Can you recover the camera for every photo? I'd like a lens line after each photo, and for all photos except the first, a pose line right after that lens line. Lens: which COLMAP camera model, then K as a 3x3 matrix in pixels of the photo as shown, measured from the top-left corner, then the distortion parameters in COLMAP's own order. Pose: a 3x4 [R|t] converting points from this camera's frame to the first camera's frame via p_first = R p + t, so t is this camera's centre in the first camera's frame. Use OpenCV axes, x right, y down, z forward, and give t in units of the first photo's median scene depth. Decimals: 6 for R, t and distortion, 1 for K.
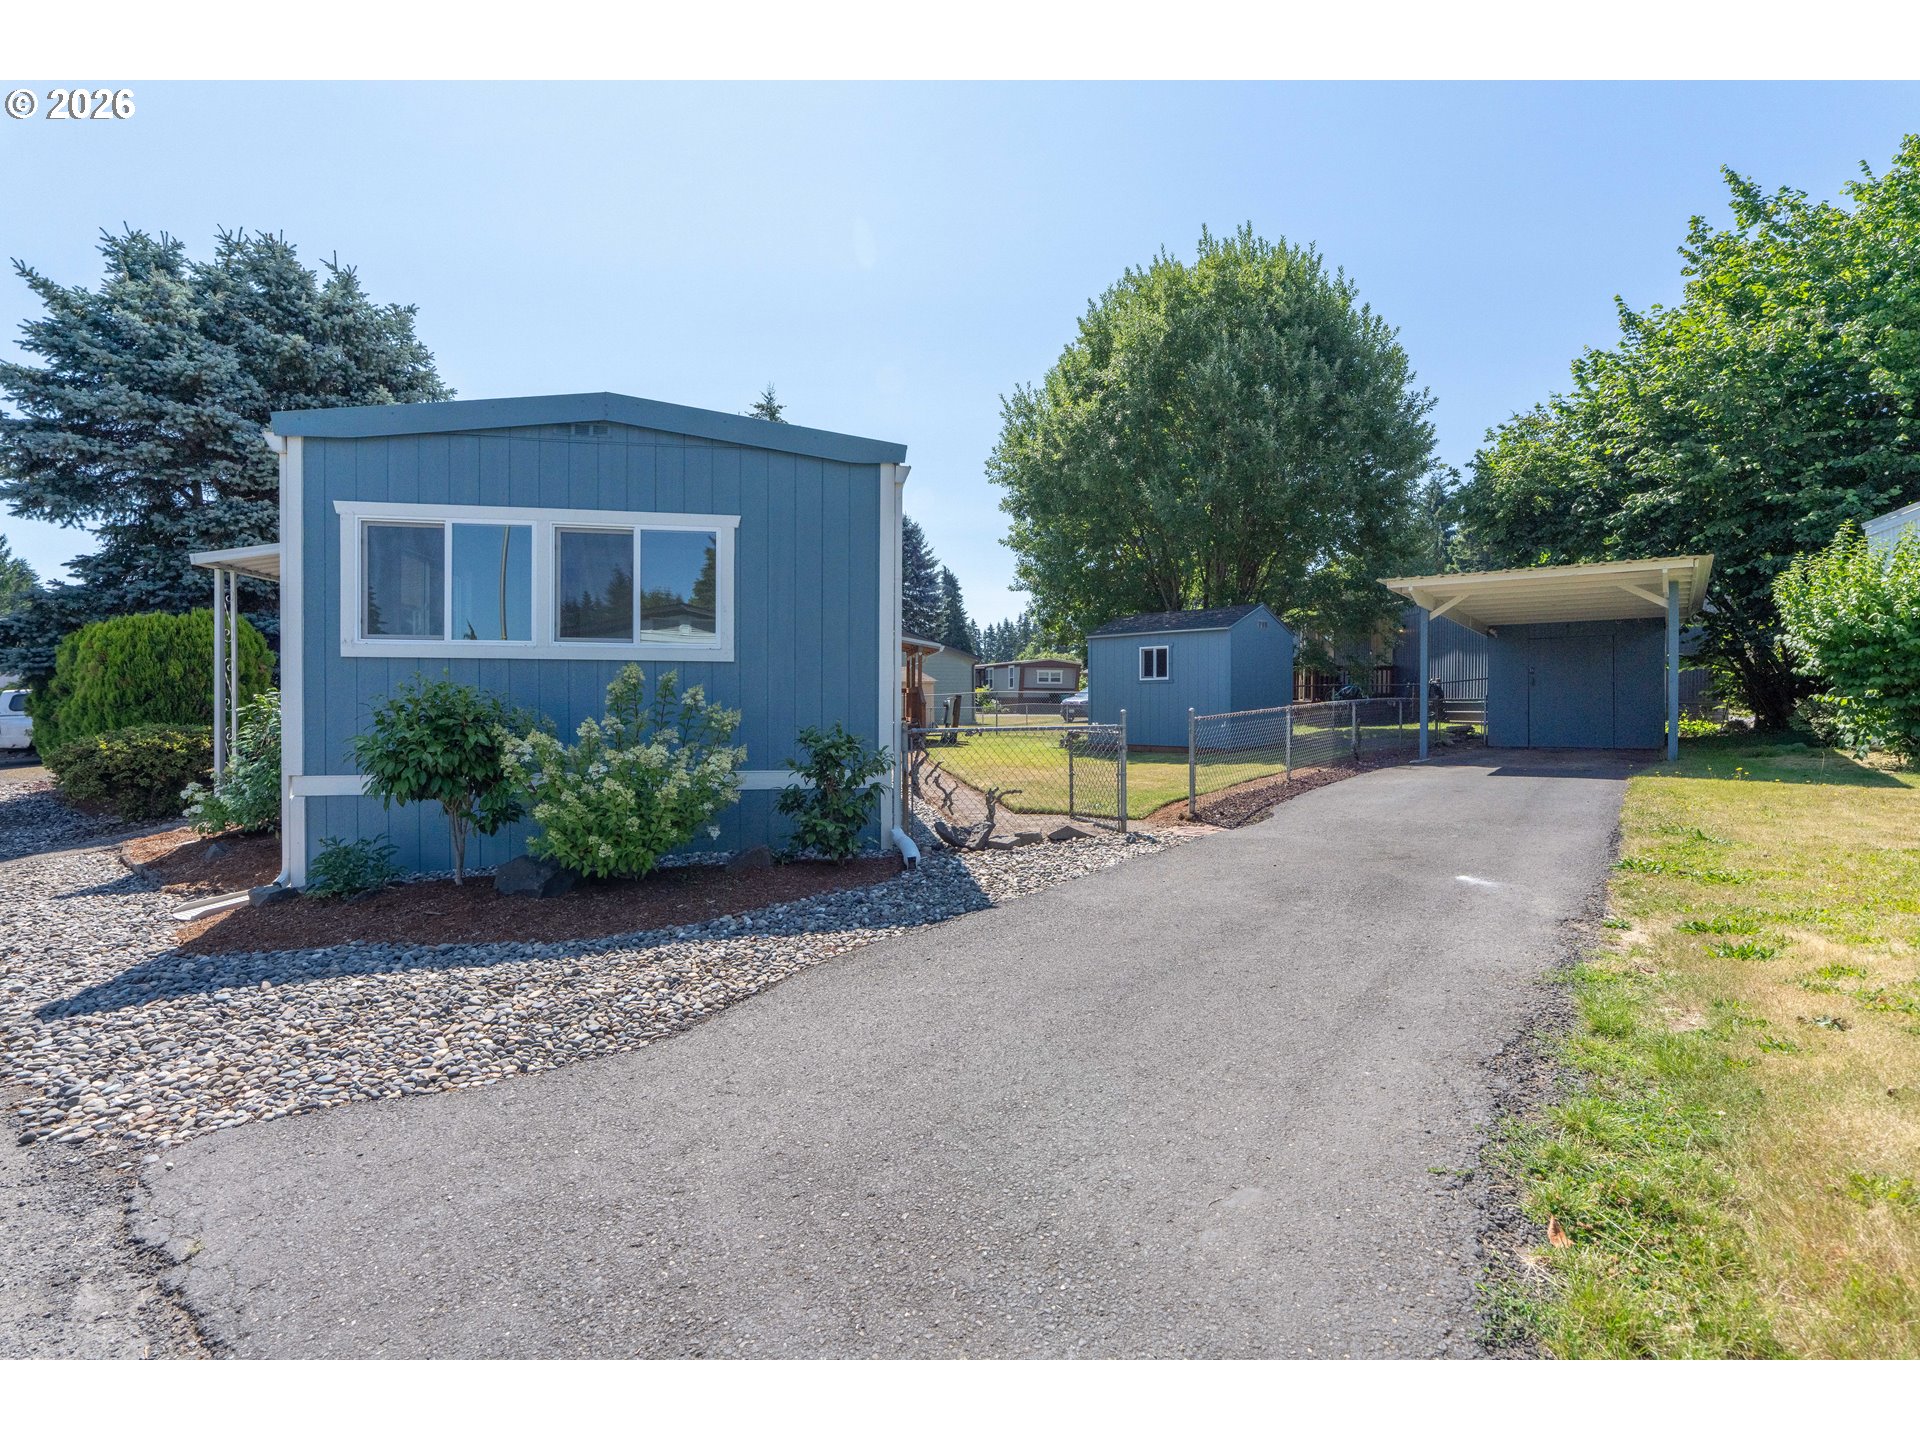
lens RADIAL K [[861.3, 0, 962.0], [0, 861.3, 714.4], [0, 0, 1]] dist [-0.000842, 0.000822]
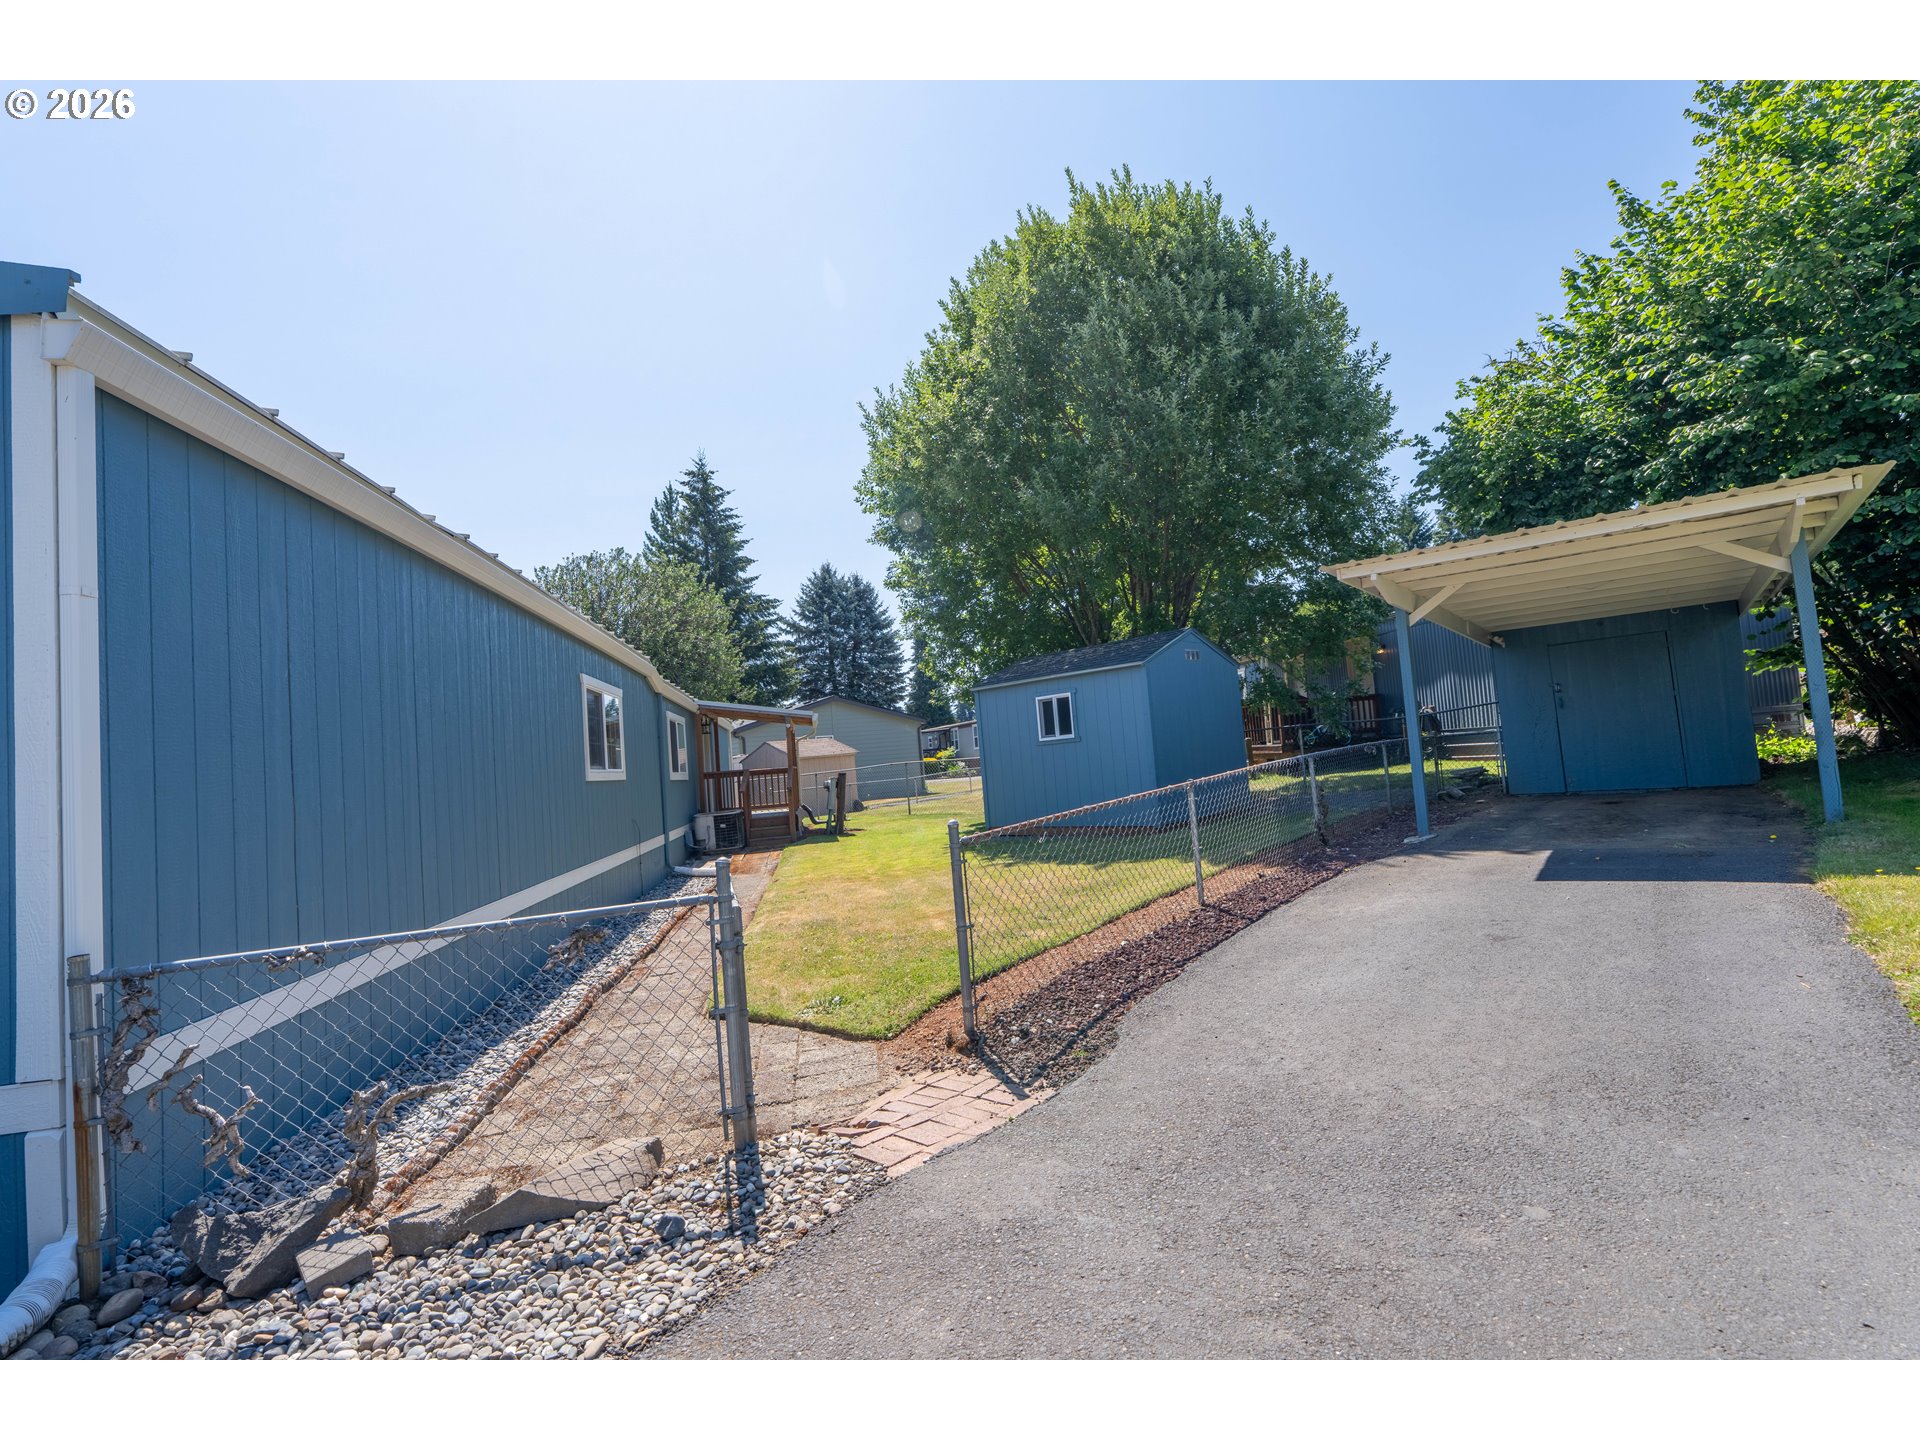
lens RADIAL K [[861.3, 0, 957.7], [0, 861.3, 710.7], [0, 0, 1]] dist [-0.000842, 0.000822]
pose [[0.996992, -0.077454, 0.002895, 0.138104], [0.077459, 0.994318, -0.073018, -0.016509], [0.002777, 0.073023, 0.997326, 0.249985]]
